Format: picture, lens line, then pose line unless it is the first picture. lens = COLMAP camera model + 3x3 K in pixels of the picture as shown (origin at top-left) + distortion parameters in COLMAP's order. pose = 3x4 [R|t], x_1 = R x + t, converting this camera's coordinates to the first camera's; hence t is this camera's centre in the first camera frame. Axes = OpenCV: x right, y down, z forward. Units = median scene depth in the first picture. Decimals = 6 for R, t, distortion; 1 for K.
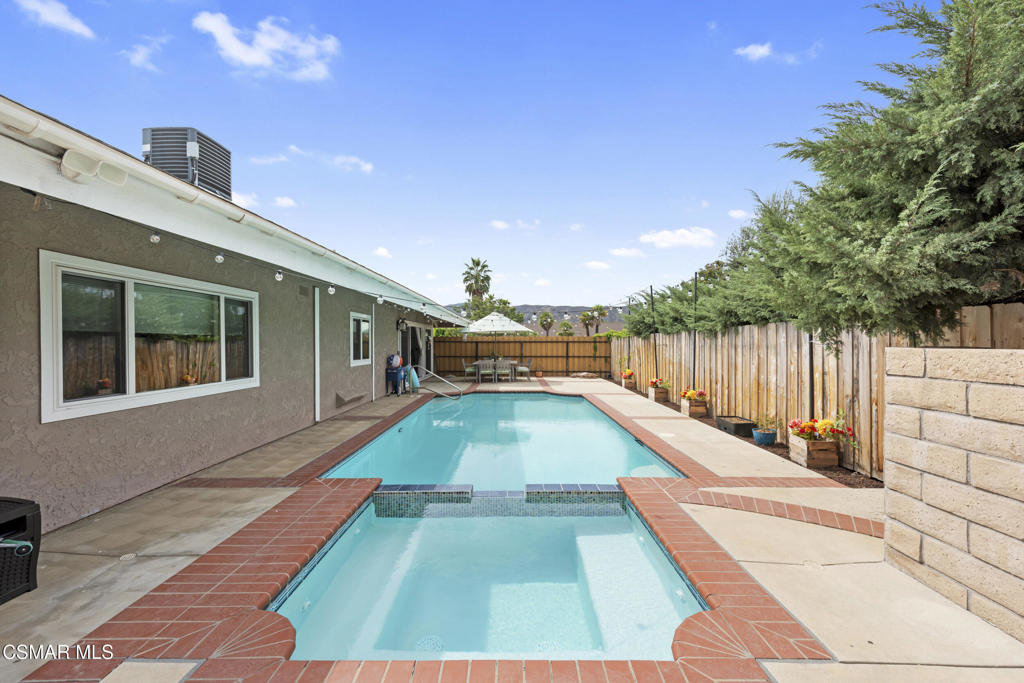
lens RADIAL K [[400.8, 0, 512.5], [0, 400.8, 344.7], [0, 0, 1]] dist [0.024339, -0.008325]
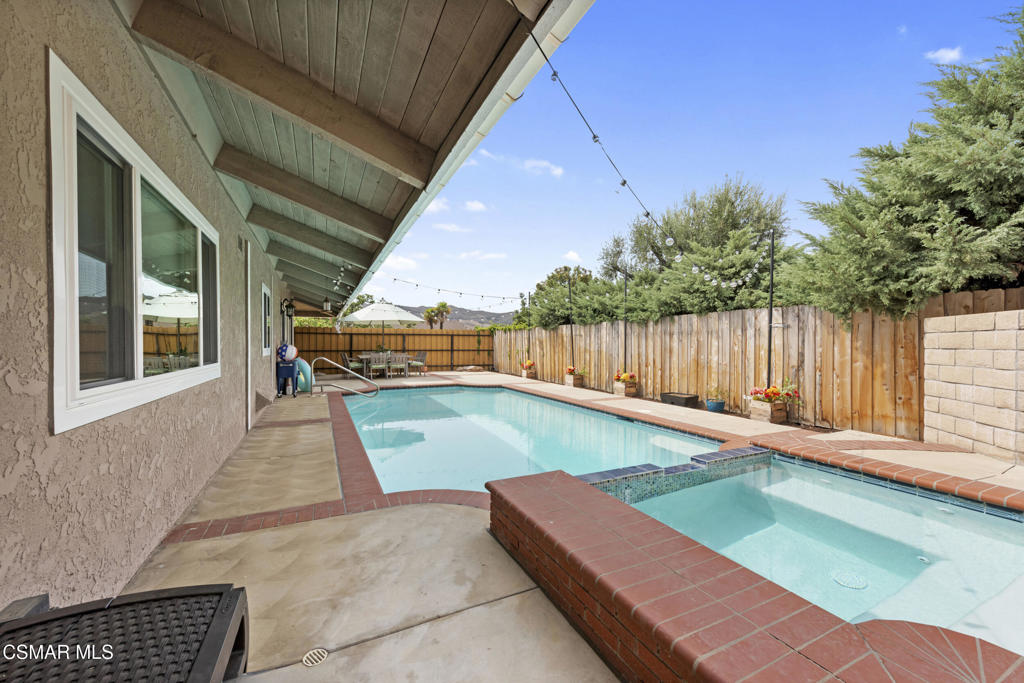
lens RADIAL K [[400.8, 0, 512.5], [0, 400.8, 344.7], [0, 0, 1]] dist [0.024339, -0.008325]
pose [[0.899620, 0.000901, 0.436673, -0.329838], [-0.001069, 0.999999, 0.000140, 0.033986], [-0.436672, -0.000593, 0.899620, 0.135371]]
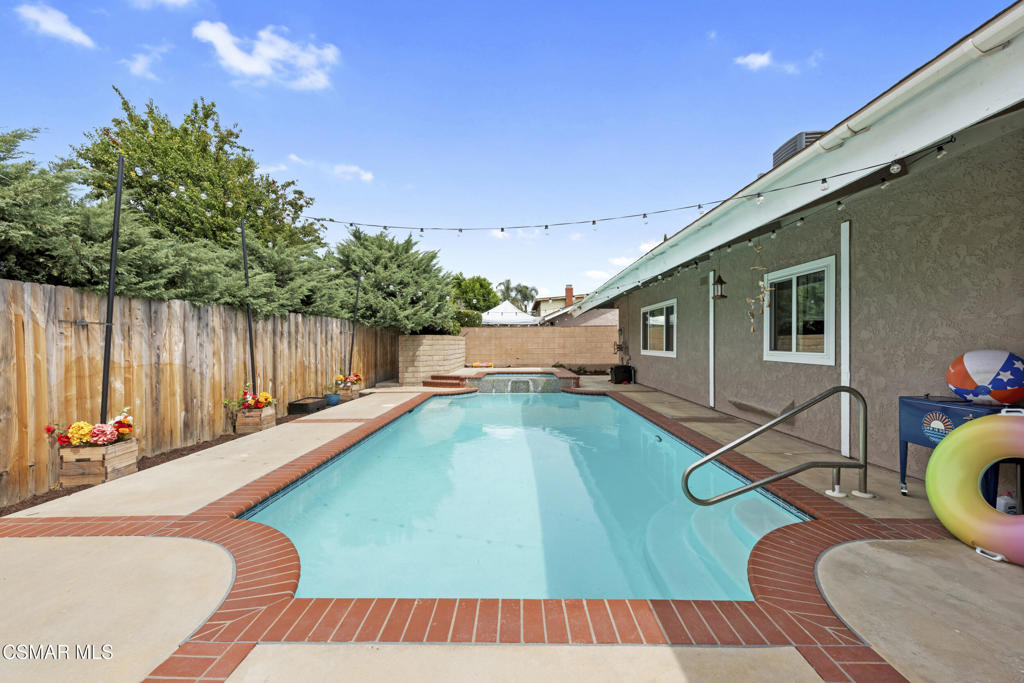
lens RADIAL K [[400.8, 0, 512.5], [0, 400.8, 344.7], [0, 0, 1]] dist [0.024339, -0.008325]
pose [[-0.999931, 0.004733, 0.010755, 0.033780], [0.004763, 0.999985, 0.002692, 0.038862], [-0.010742, 0.002744, -0.999939, 1.128120]]
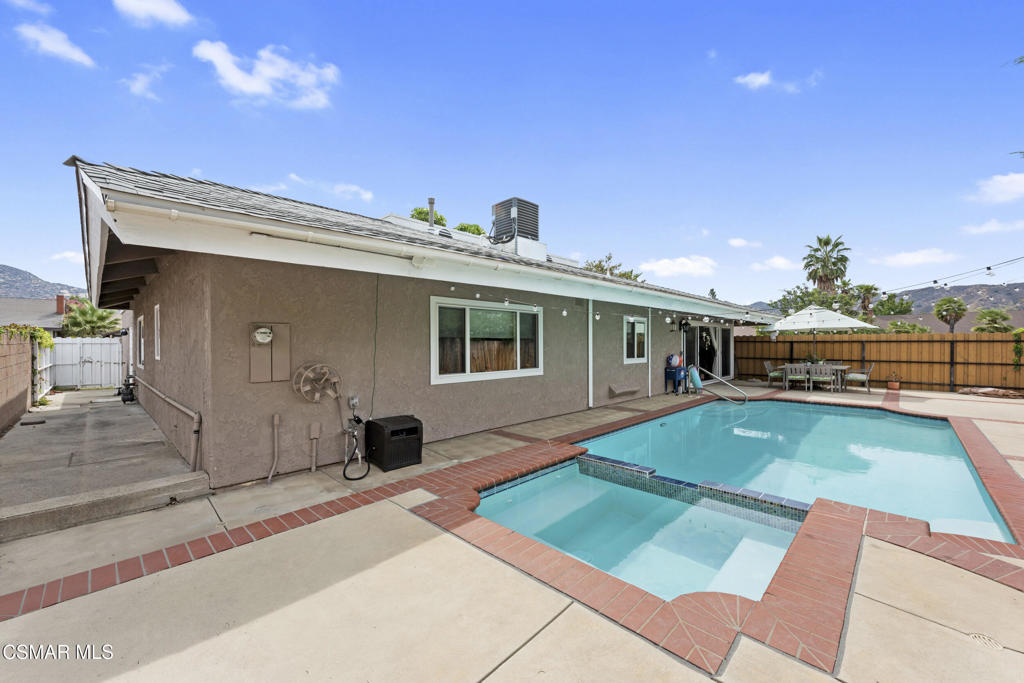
lens RADIAL K [[400.8, 0, 512.5], [0, 400.8, 344.7], [0, 0, 1]] dist [0.024339, -0.008325]
pose [[0.719026, 0.002260, -0.694979, 0.170609], [-0.002174, 0.999997, 0.001002, -0.000665], [0.694980, 0.000791, 0.719029, -0.040078]]
